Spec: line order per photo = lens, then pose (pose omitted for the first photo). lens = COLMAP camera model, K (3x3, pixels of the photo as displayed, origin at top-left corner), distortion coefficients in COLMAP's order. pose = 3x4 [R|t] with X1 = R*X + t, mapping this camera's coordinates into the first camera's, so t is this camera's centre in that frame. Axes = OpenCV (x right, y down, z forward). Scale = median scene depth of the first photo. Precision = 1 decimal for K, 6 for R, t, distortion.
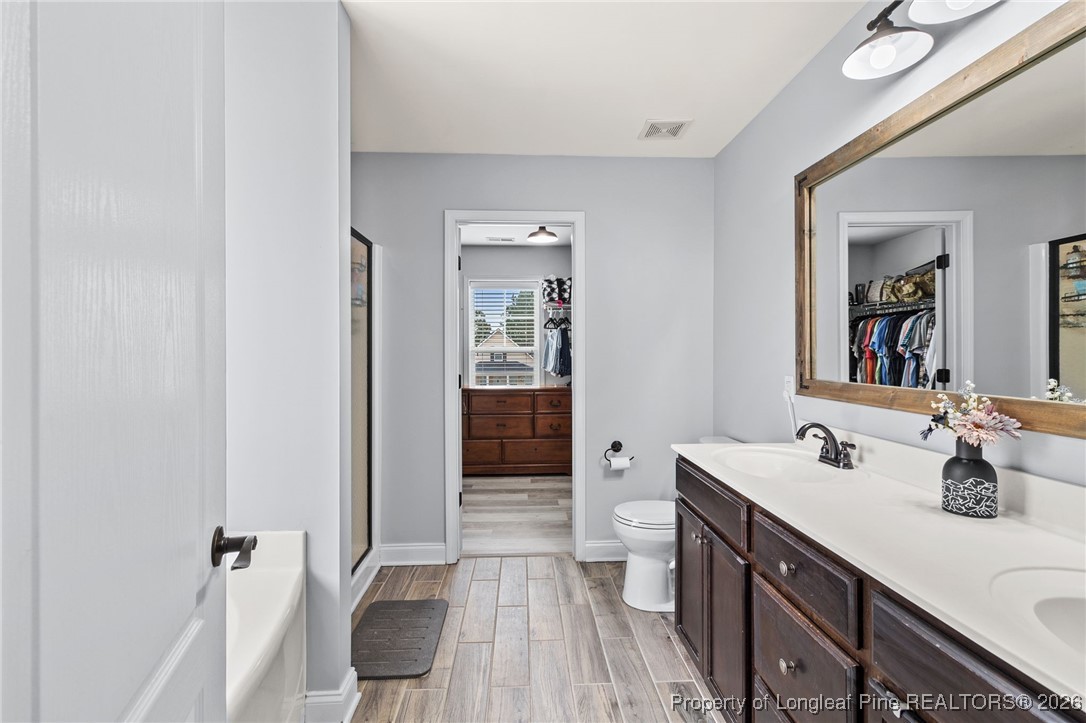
lens RADIAL K [[505.6, 0, 543.0], [0, 505.6, 361.5], [0, 0, 1]] dist [-0.000437, -0.000200]
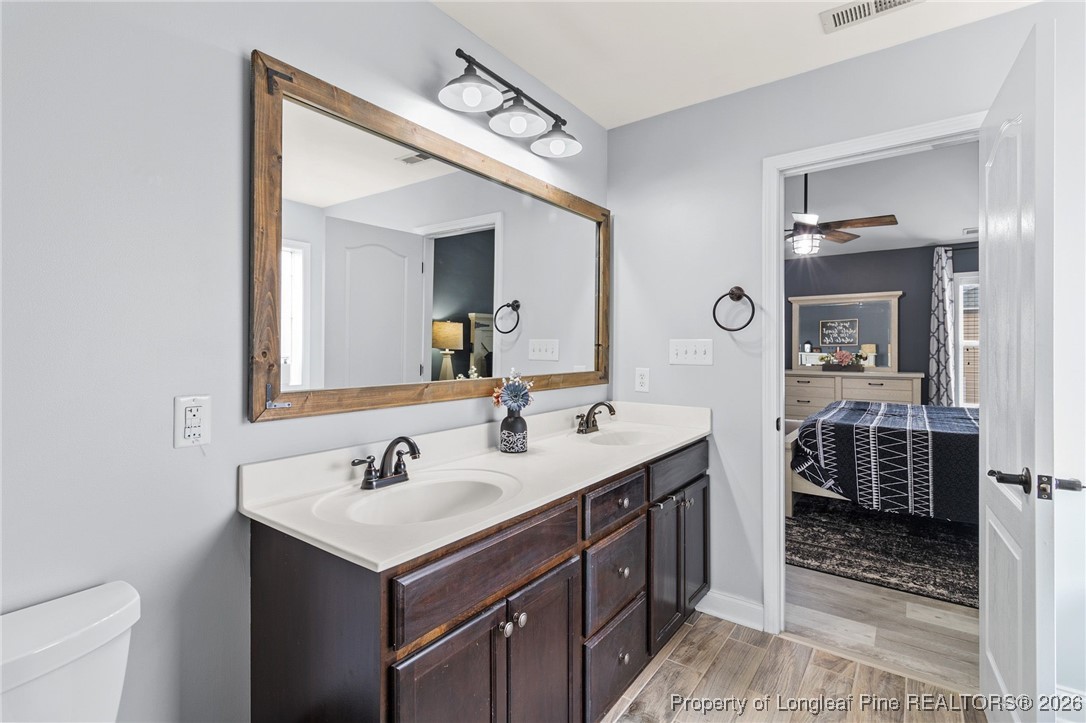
lens RADIAL K [[505.6, 0, 543.0], [0, 505.6, 361.5], [0, 0, 1]] dist [-0.000437, -0.000200]
pose [[-0.777378, -0.015135, 0.628851, -0.158585], [0.009198, 0.999330, 0.035422, -0.027736], [-0.628966, 0.033320, -0.776718, 1.490598]]
